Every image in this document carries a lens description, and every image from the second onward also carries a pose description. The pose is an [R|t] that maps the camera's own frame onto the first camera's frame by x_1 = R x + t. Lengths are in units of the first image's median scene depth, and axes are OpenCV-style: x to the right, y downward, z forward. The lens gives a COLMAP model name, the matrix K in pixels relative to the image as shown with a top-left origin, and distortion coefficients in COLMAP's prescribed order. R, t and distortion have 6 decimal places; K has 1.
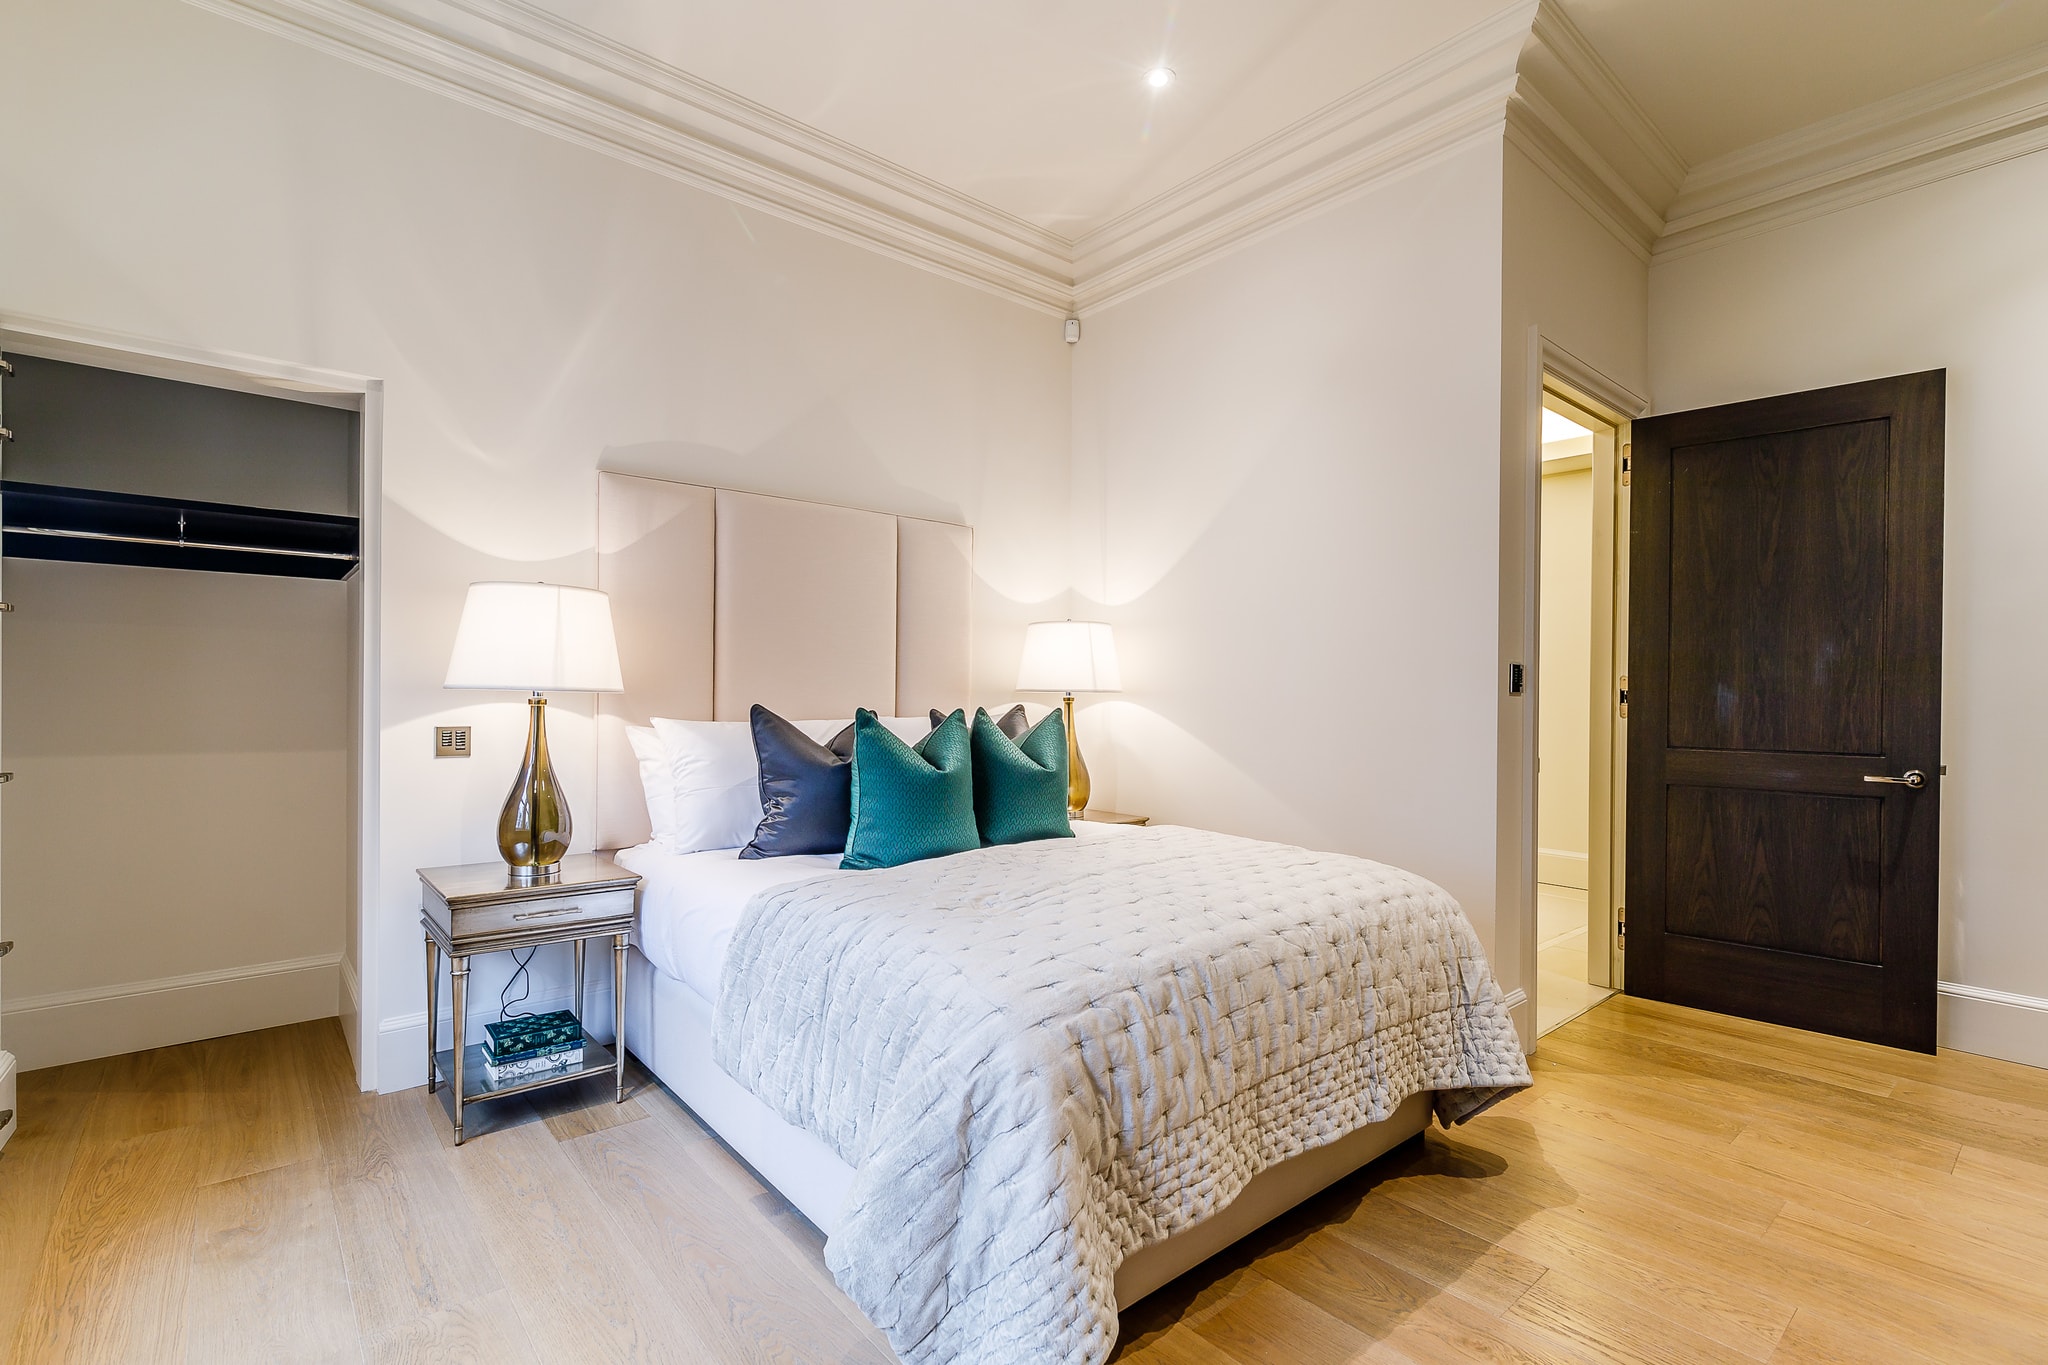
lens RADIAL K [[931.4, 0, 1027.9], [0, 931.4, 700.6], [0, 0, 1]] dist [0.001847, 0.000340]
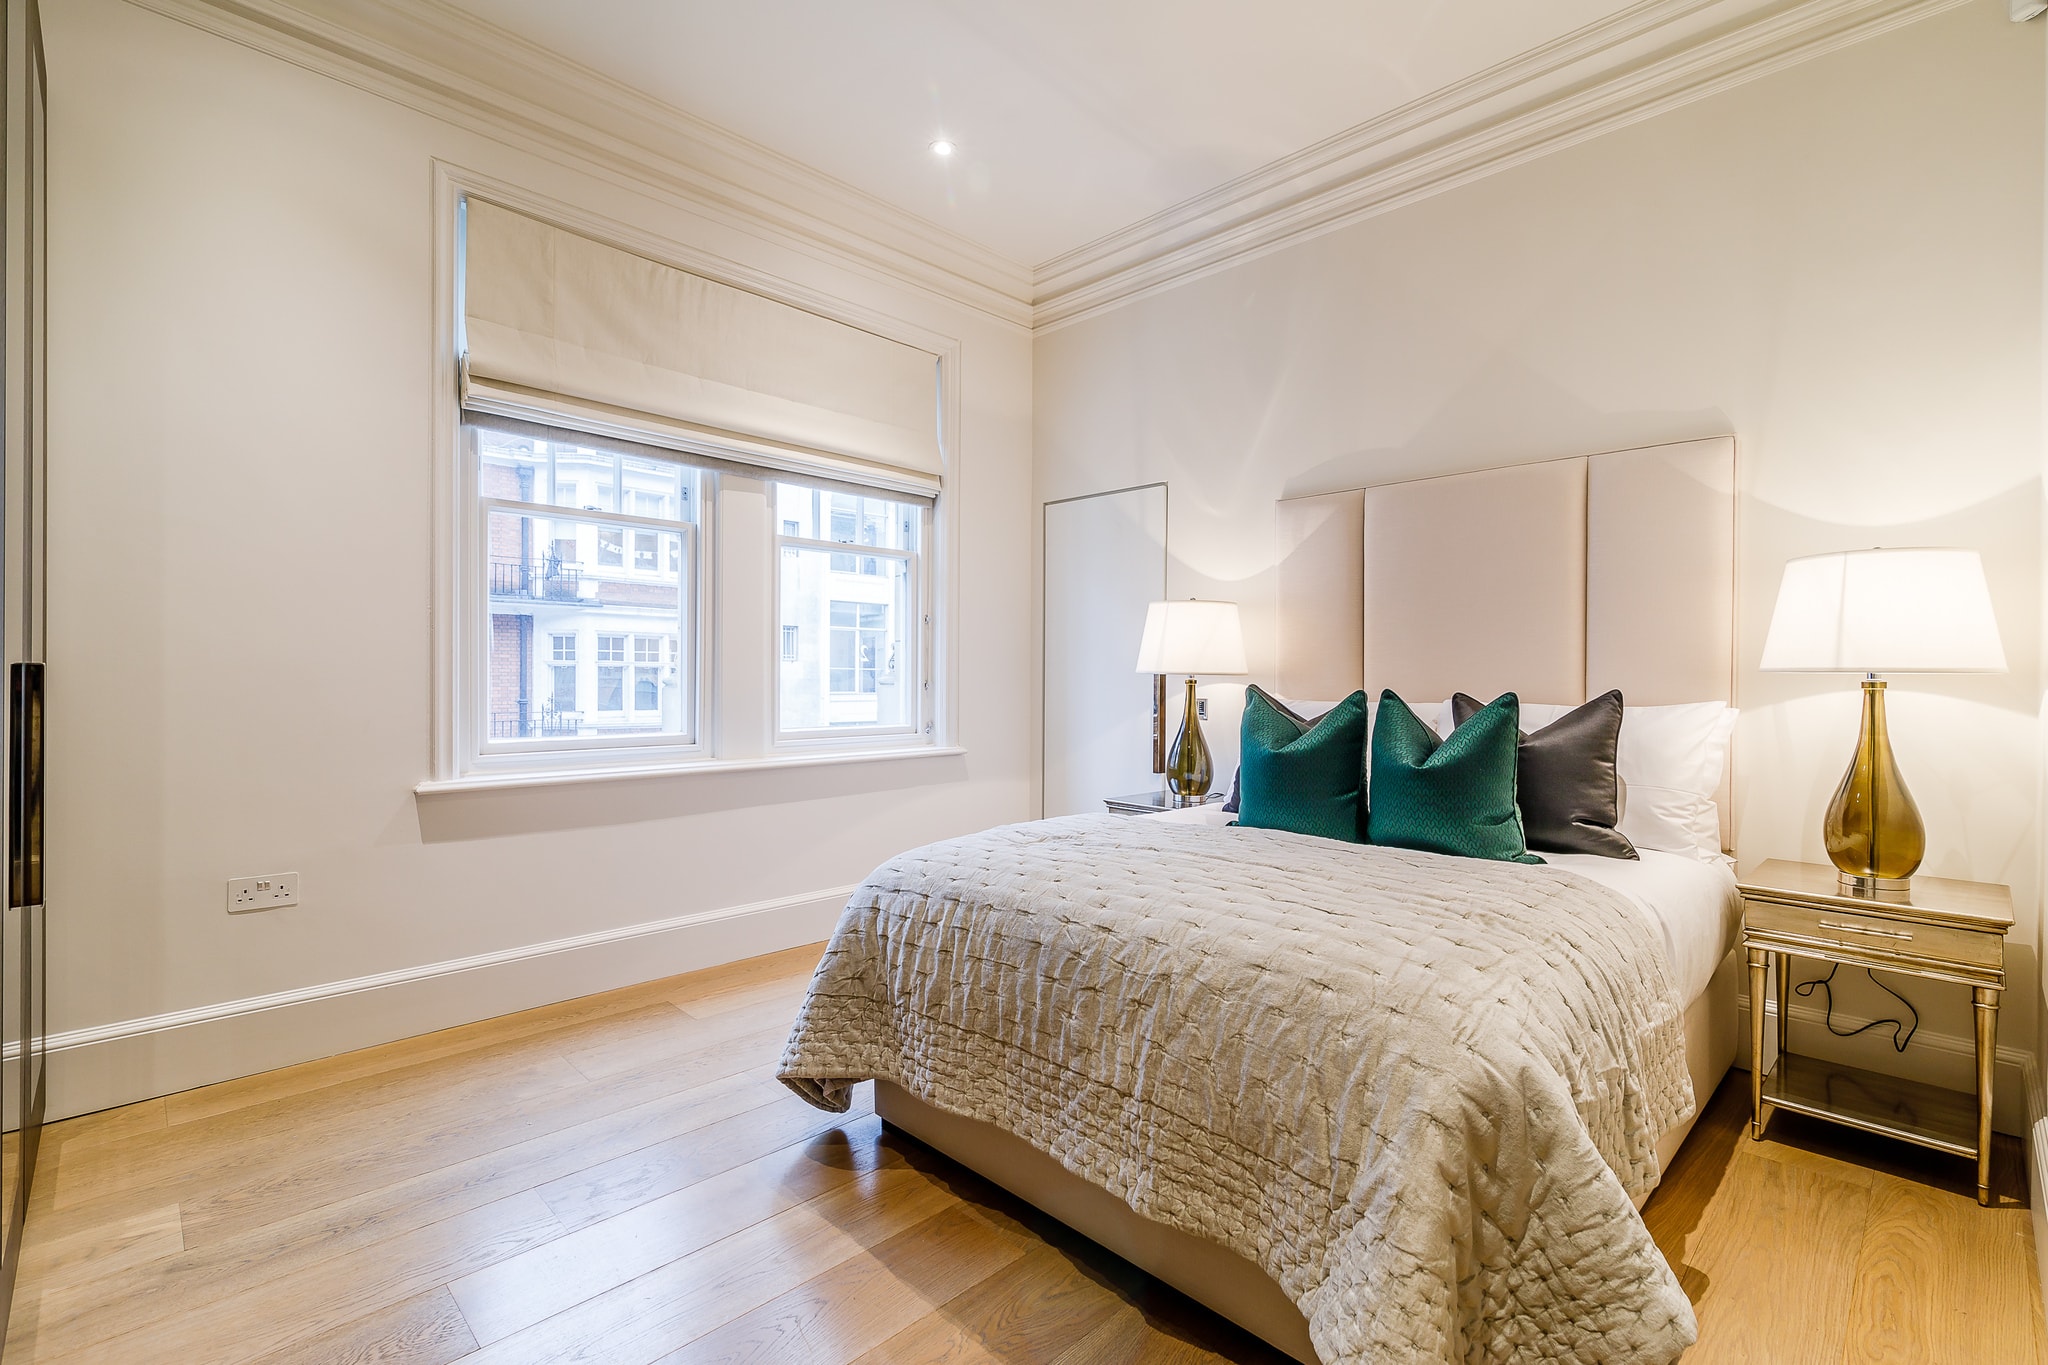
lens RADIAL K [[931.4, 0, 1033.6], [0, 931.4, 673.2], [0, 0, 1]] dist [0.001847, 0.000340]
pose [[0.080450, -0.002134, -0.996756, 0.732186], [-0.006772, 0.999973, -0.002688, -0.004225], [0.996736, 0.006966, 0.080433, 0.531439]]
